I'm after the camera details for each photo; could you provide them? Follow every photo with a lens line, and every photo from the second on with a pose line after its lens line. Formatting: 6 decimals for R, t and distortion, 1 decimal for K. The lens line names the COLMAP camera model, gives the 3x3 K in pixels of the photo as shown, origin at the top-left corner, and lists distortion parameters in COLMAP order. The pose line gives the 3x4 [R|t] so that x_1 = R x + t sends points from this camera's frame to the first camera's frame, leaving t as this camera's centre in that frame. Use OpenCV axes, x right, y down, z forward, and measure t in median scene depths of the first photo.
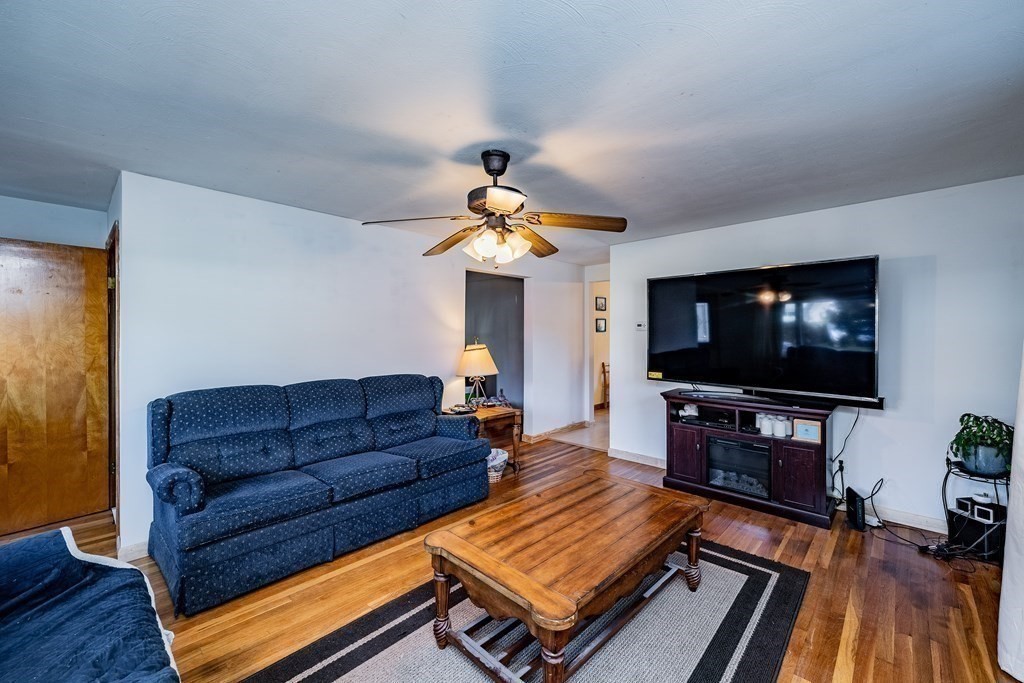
lens RADIAL K [[412.6, 0, 513.6], [0, 412.6, 337.8], [0, 0, 1]] dist [0.002050, 0.000251]
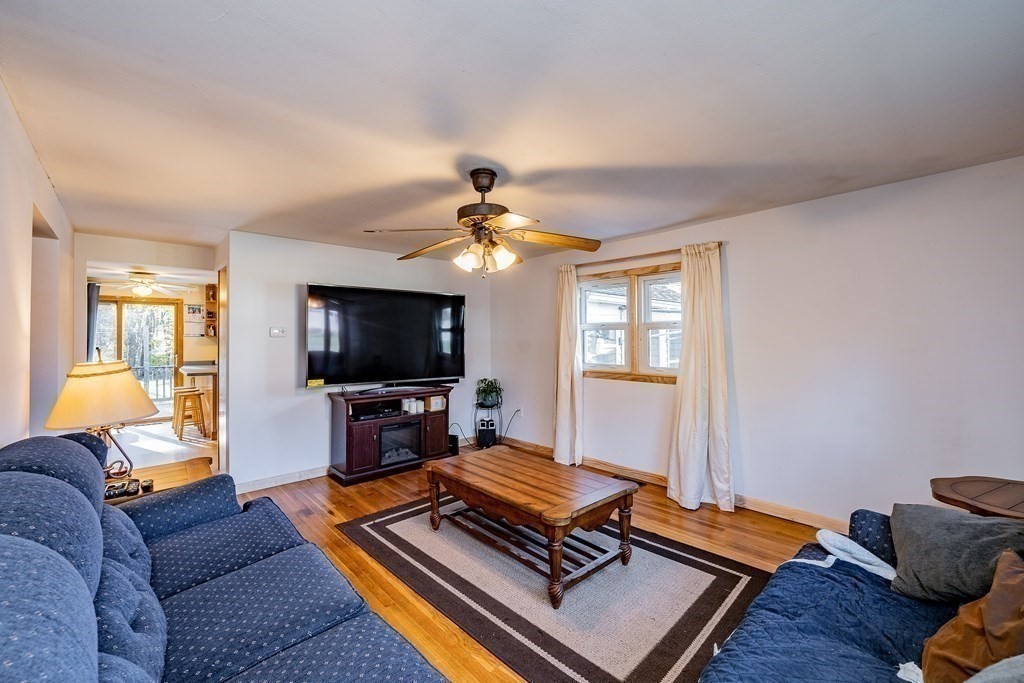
lens RADIAL K [[415.3, 0, 514.5], [0, 415.3, 337.6], [0, 0, 1]] dist [-0.013621, 0.000074]
pose [[0.067000, 0.004598, 0.997742, -0.954104], [0.017693, 0.999827, -0.005796, -0.002946], [-0.997596, 0.018041, 0.066907, 0.728482]]
